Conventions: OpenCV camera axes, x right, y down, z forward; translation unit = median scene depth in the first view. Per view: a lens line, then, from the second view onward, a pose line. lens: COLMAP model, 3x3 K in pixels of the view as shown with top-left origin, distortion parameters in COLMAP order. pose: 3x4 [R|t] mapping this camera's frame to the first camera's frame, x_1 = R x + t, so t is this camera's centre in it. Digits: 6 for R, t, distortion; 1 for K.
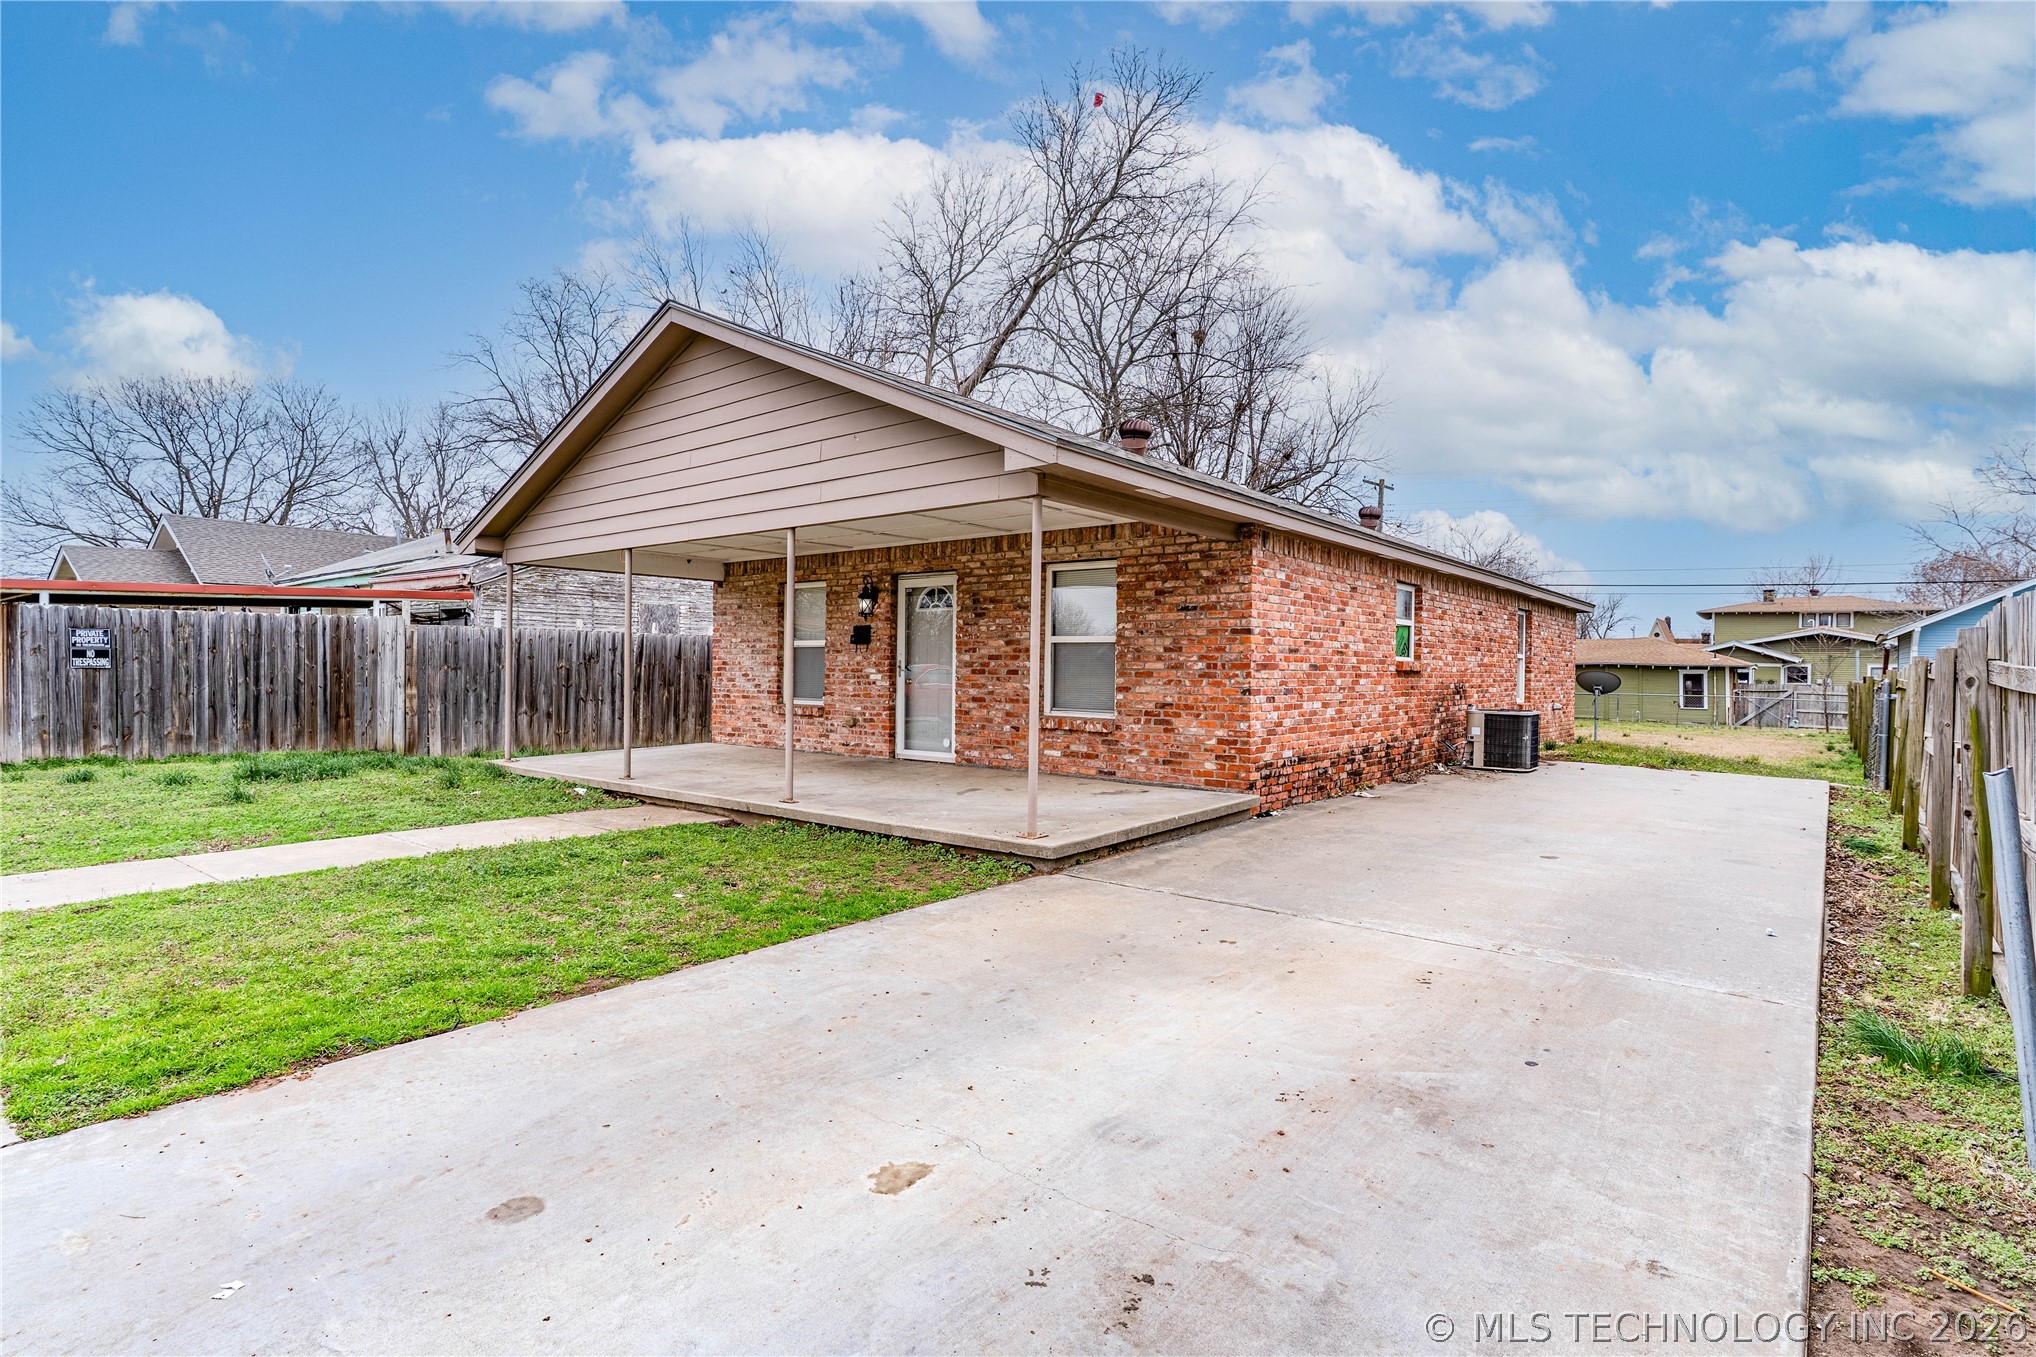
lens RADIAL K [[1000.1, 0, 1018.0], [0, 1000.1, 678.5], [0, 0, 1]] dist [-0.001780, 0.000761]
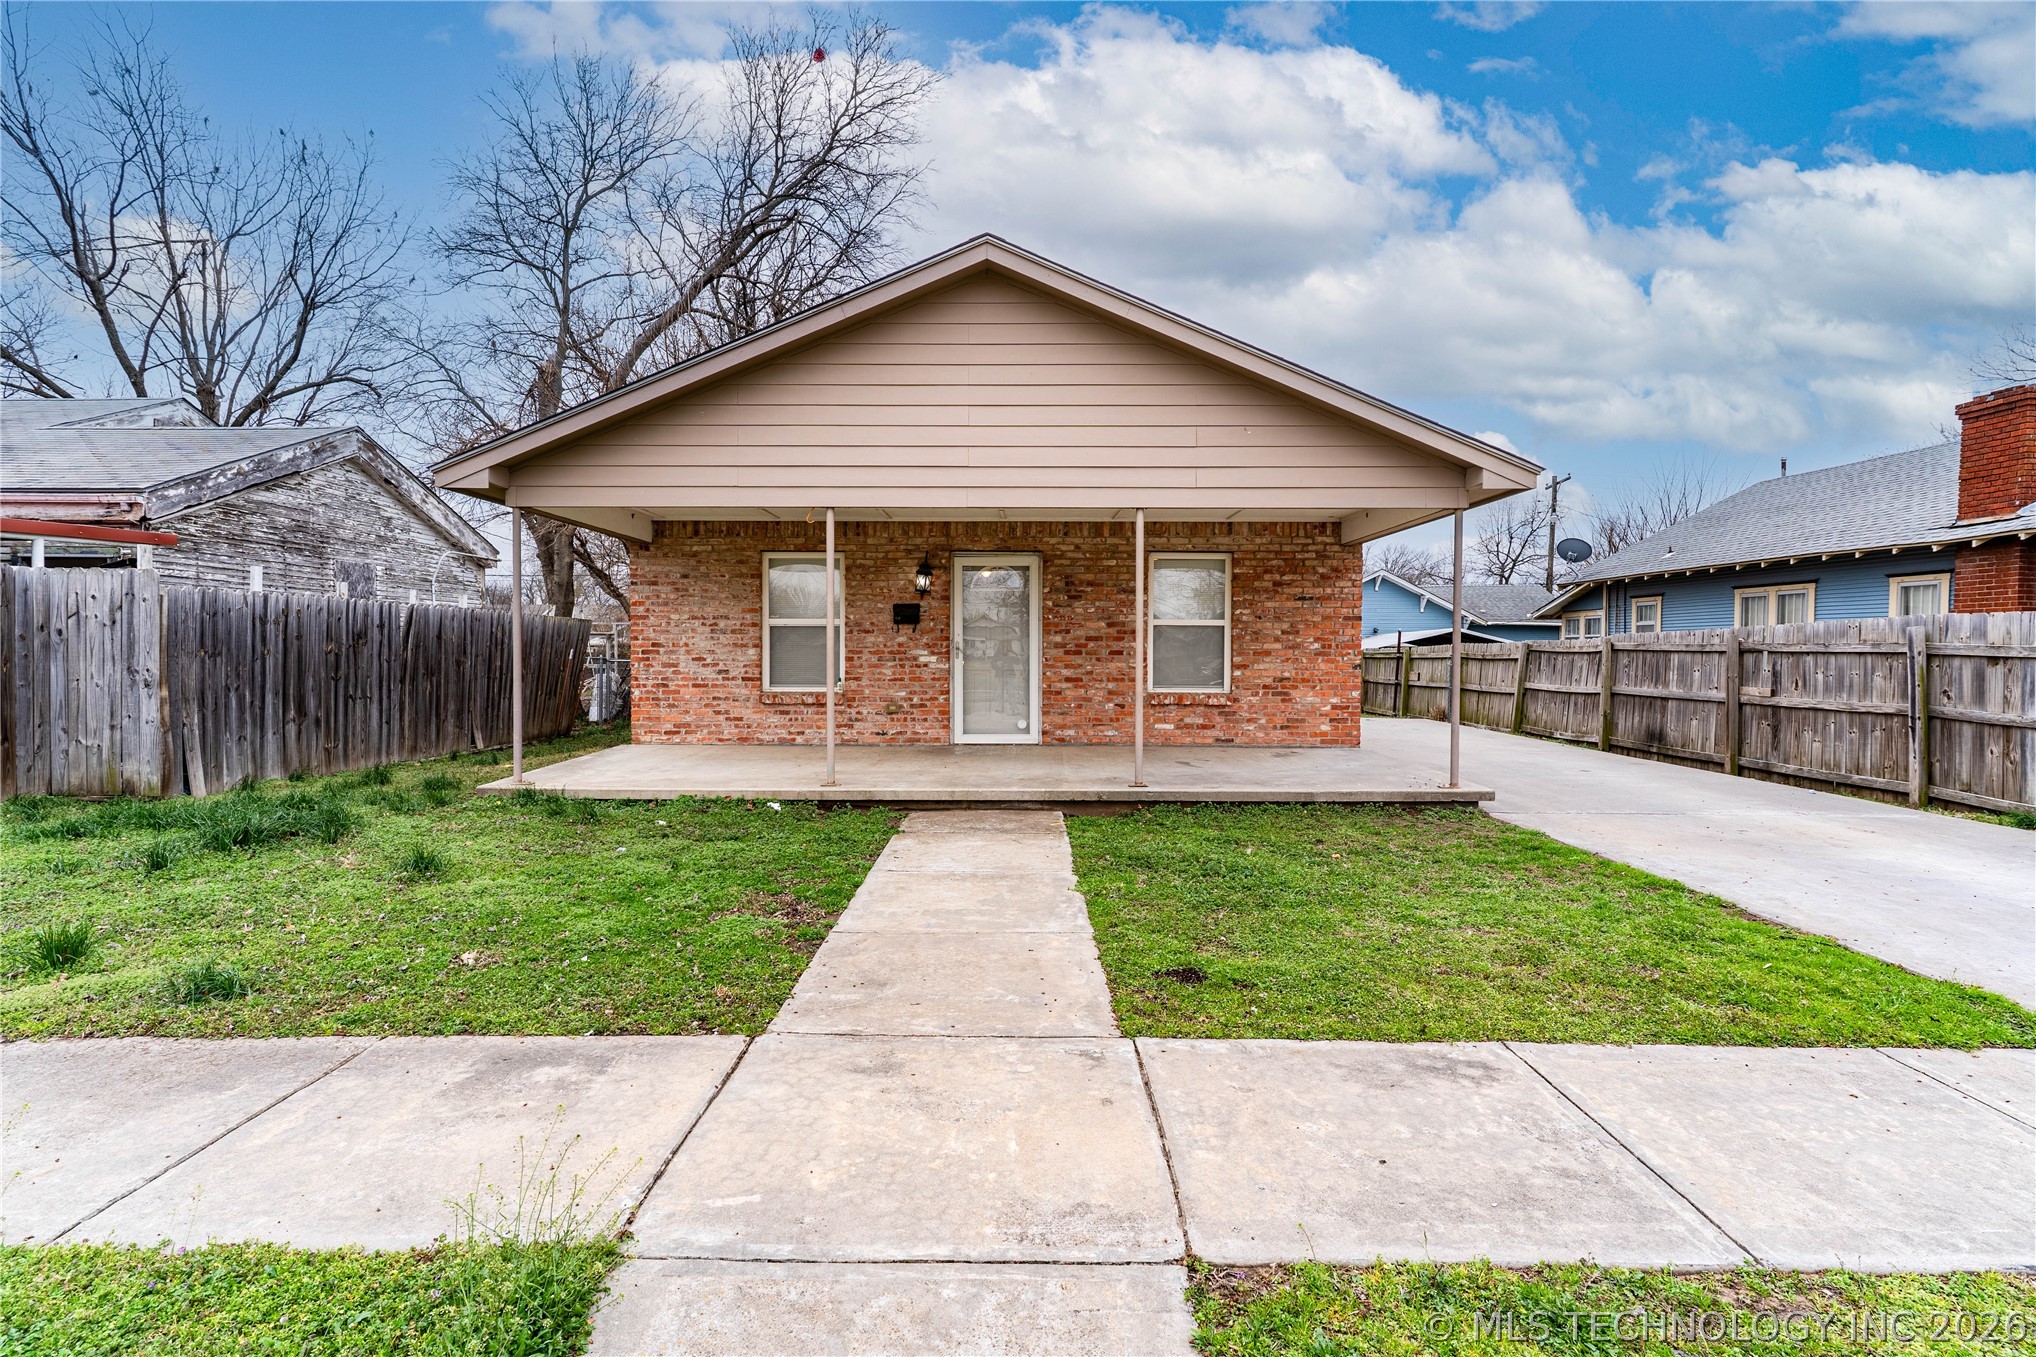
lens RADIAL K [[1000.1, 0, 1018.0], [0, 1000.1, 678.5], [0, 0, 1]] dist [-0.001780, 0.000761]
pose [[0.778138, -0.025467, 0.627577, -0.741869], [0.011126, 0.999580, 0.026767, -0.008450], [-0.627995, -0.013846, 0.778095, 0.242152]]
